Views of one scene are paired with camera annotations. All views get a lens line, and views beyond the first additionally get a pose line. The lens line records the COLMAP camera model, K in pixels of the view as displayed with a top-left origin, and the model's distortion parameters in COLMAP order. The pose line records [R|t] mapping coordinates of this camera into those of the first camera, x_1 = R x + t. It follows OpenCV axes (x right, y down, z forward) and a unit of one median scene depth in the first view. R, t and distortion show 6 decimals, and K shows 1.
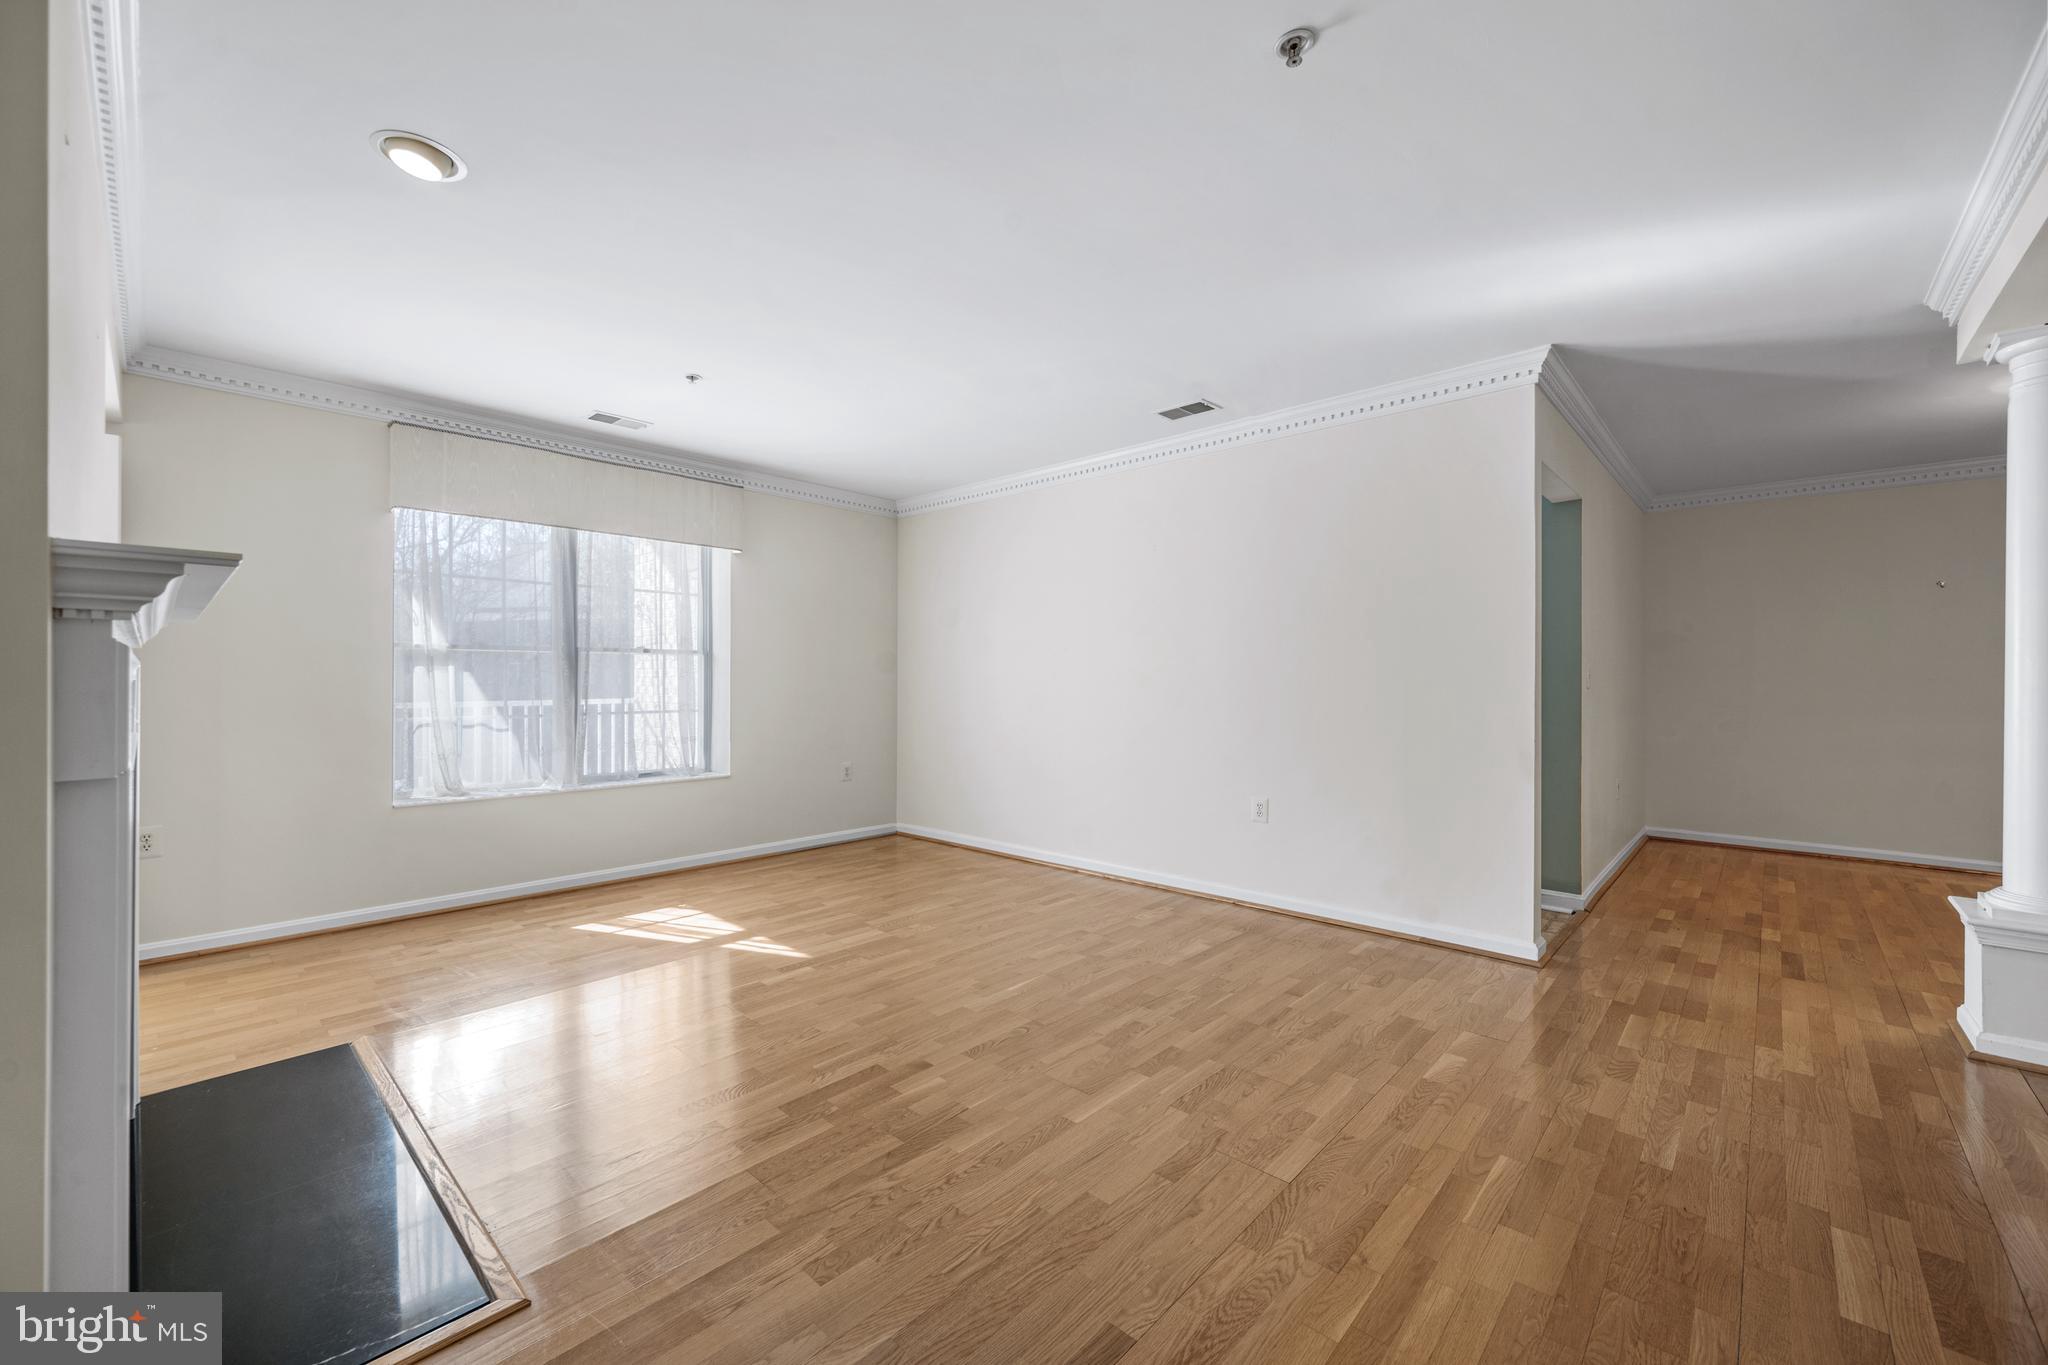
lens RADIAL K [[809.1, 0, 1021.4], [0, 809.1, 681.1], [0, 0, 1]] dist [-0.000832, -0.000044]
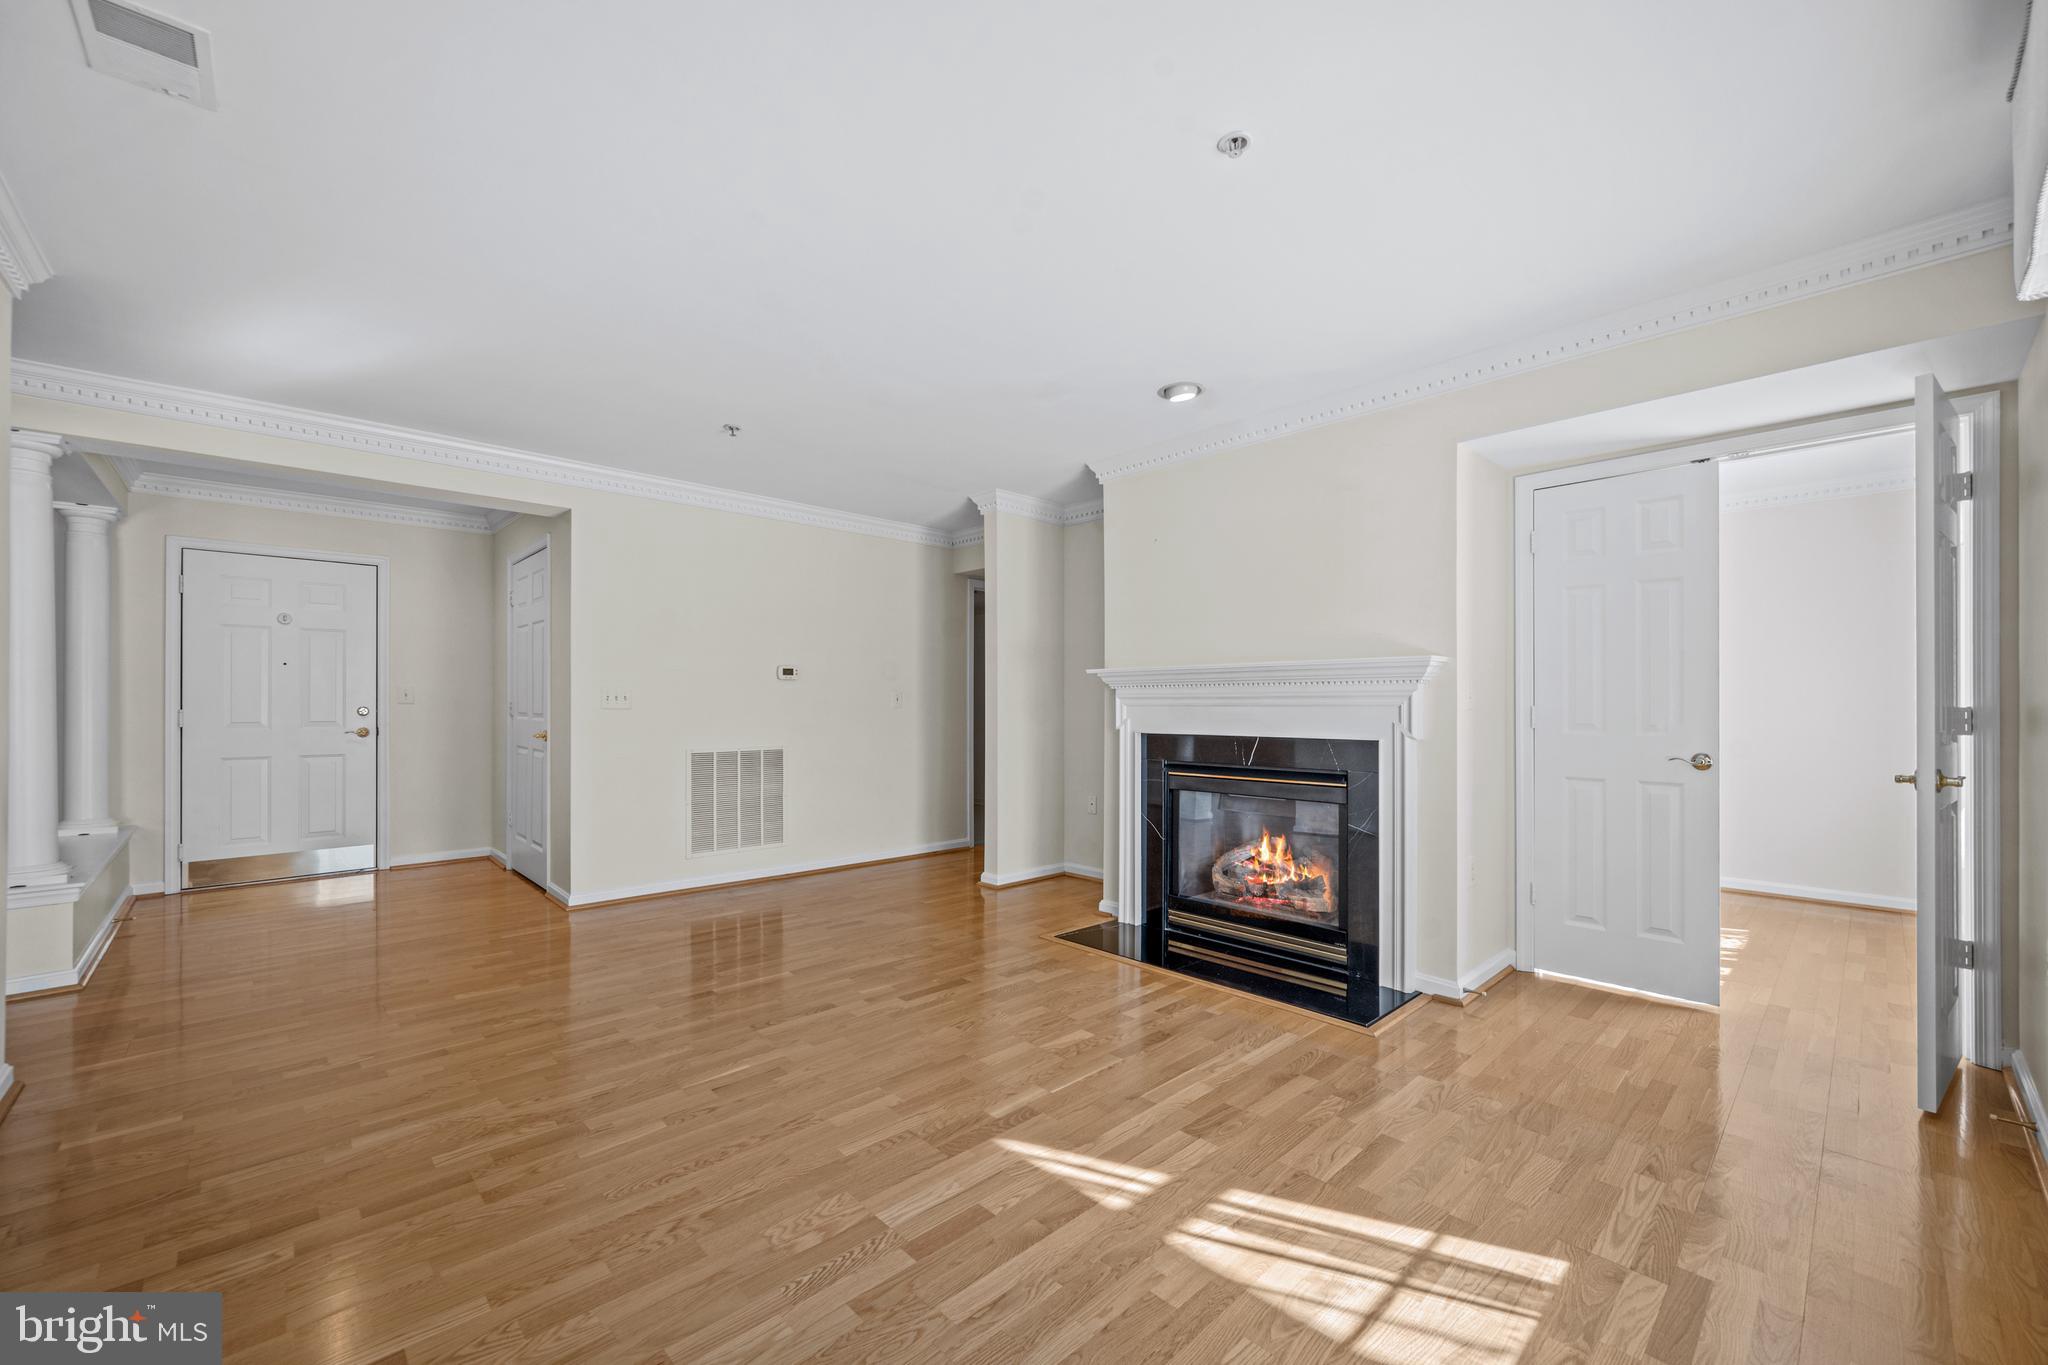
lens RADIAL K [[827.9, 0, 1029.0], [0, 827.9, 705.9], [0, 0, 1]] dist [0.018466, -0.000002]
pose [[-0.998333, 0.000218, 0.057709, -0.271681], [0.000519, 0.999986, 0.005196, -0.002651], [-0.057707, 0.005217, -0.998320, 1.391027]]
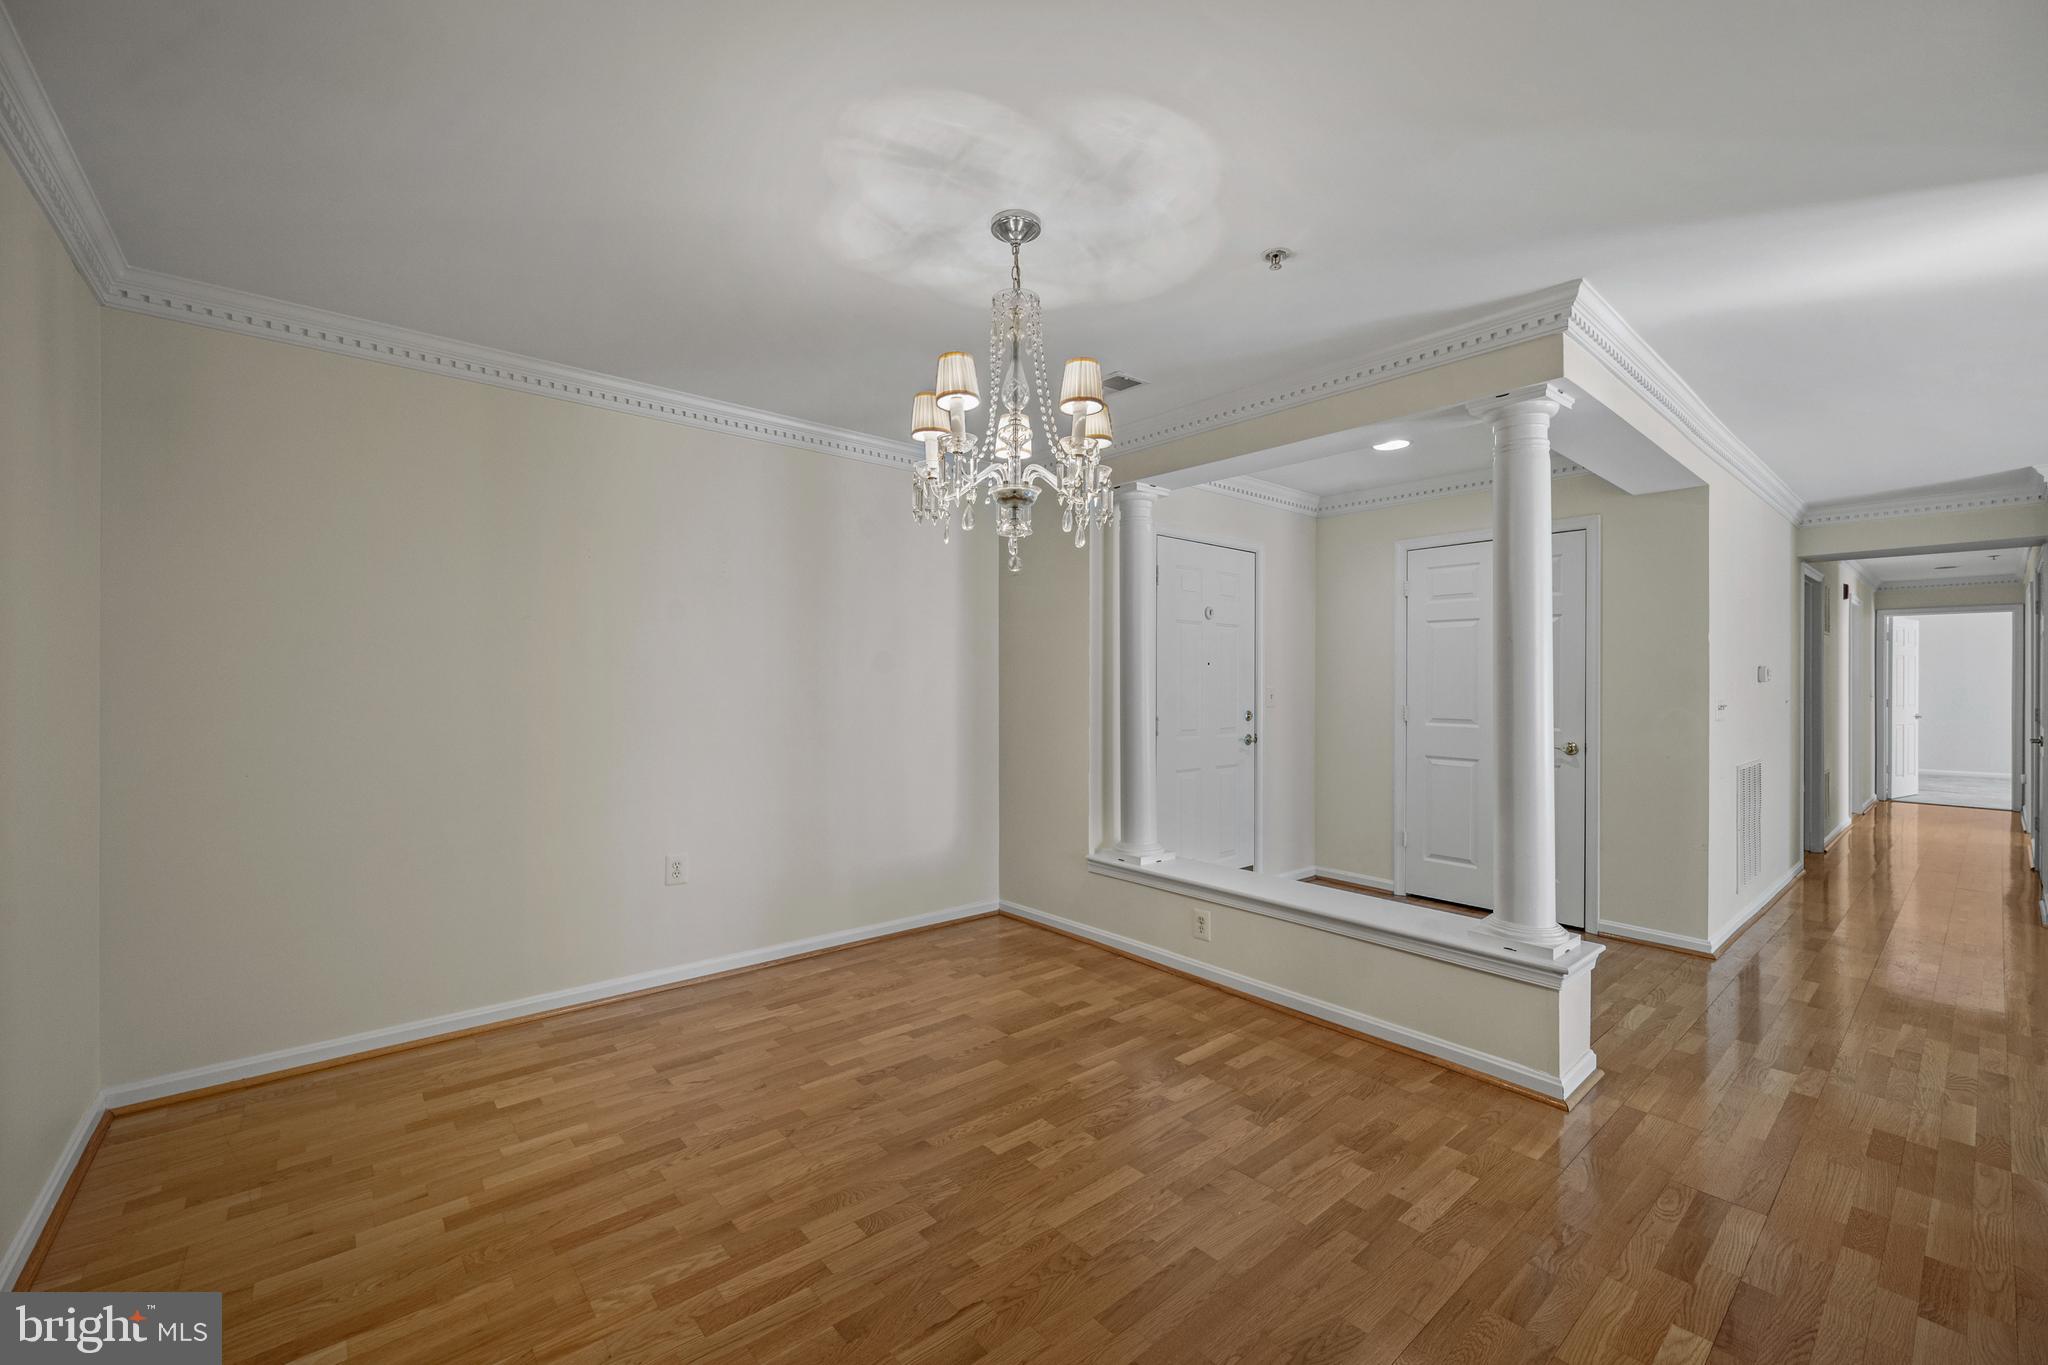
lens RADIAL K [[809.1, 0, 1021.4], [0, 809.1, 681.1], [0, 0, 1]] dist [-0.000832, -0.000044]
pose [[-0.991921, -0.006770, 0.126676, 1.120363], [-0.006675, 0.999977, 0.001172, -0.029353], [-0.126681, 0.000317, -0.991943, 1.344285]]
